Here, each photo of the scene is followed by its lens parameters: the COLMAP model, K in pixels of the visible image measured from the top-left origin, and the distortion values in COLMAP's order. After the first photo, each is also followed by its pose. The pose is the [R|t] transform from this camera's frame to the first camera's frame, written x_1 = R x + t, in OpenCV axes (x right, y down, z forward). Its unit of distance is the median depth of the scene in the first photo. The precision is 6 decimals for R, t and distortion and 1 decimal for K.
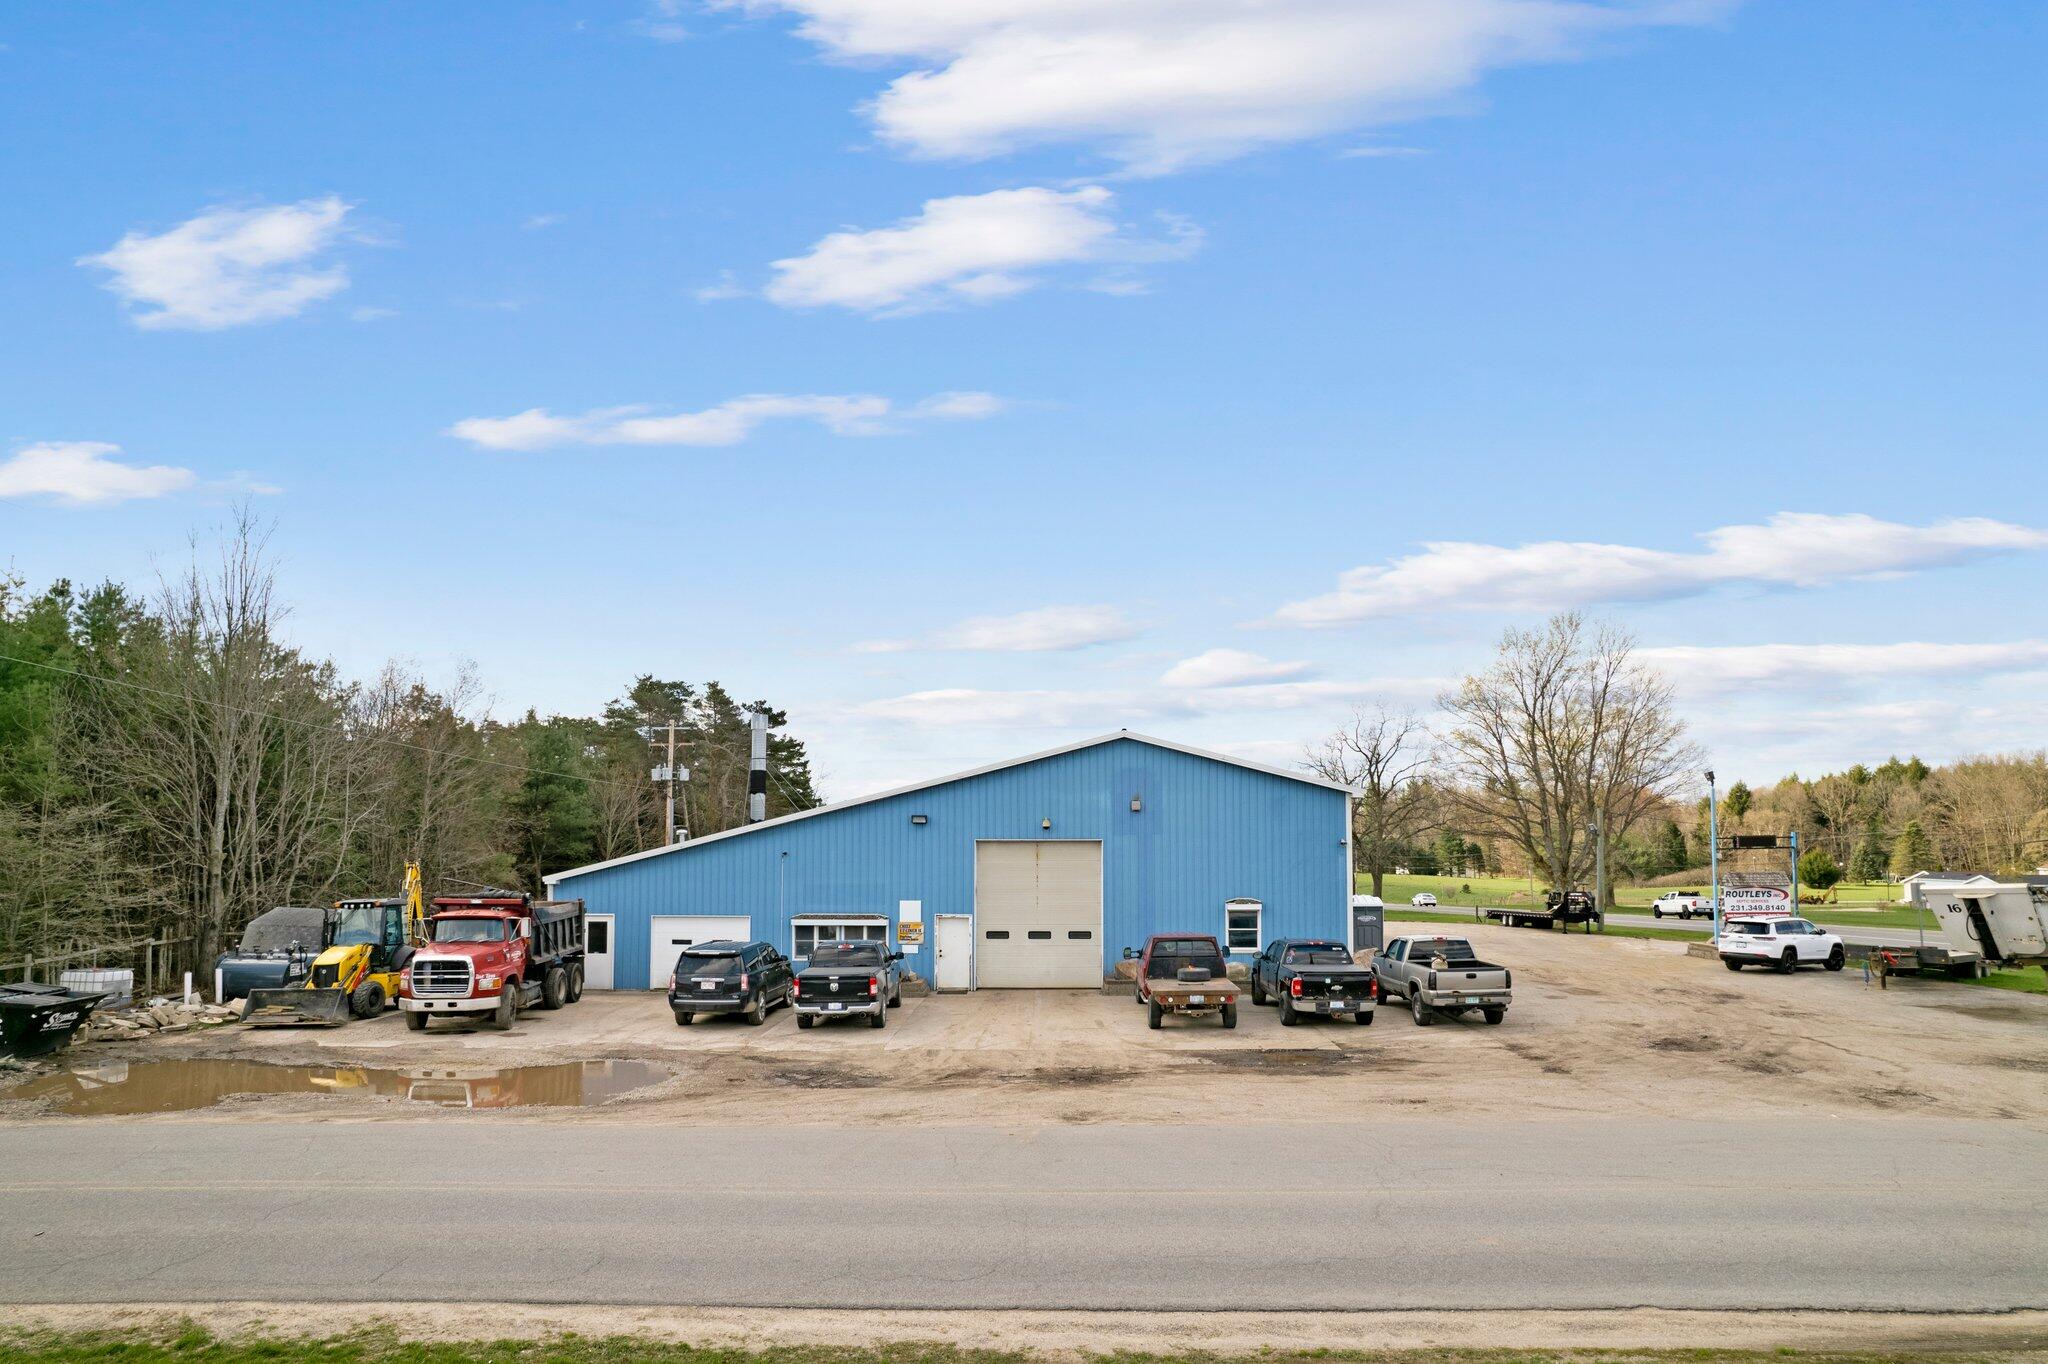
lens RADIAL K [[1288.2, 0, 1067.8], [0, 1288.2, 687.0], [0, 0, 1]] dist [-0.055157, 0.025926]
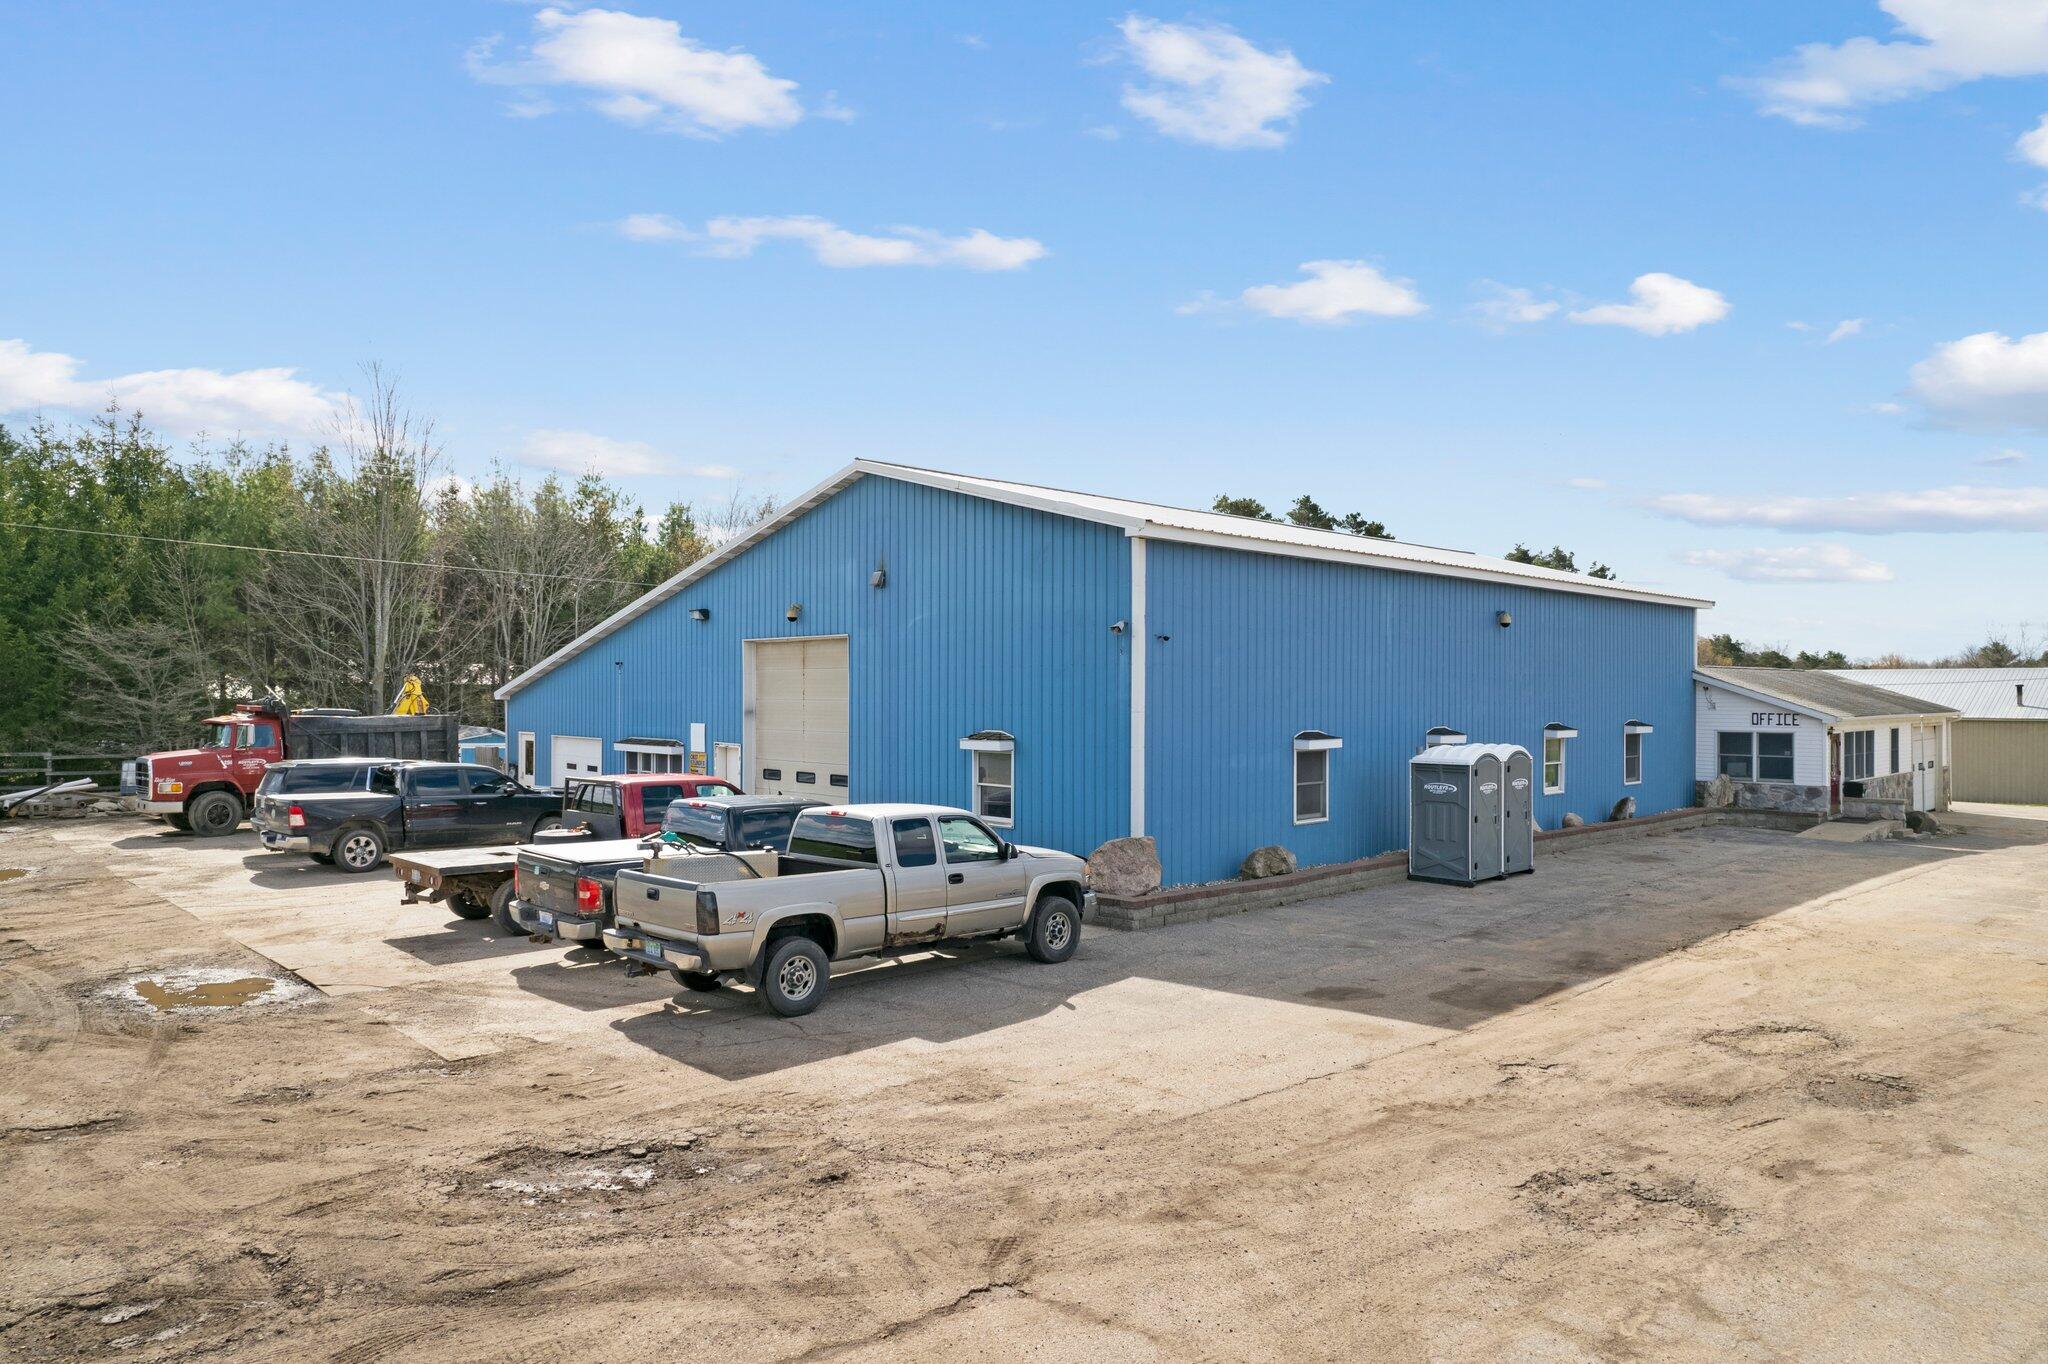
lens RADIAL K [[1288.2, 0, 1067.8], [0, 1288.2, 687.0], [0, 0, 1]] dist [-0.055157, 0.025926]
pose [[0.702697, -0.001669, -0.711488, 0.569742], [0.082001, 0.993523, 0.078658, 0.103217], [0.706749, -0.113615, 0.698282, 0.626084]]
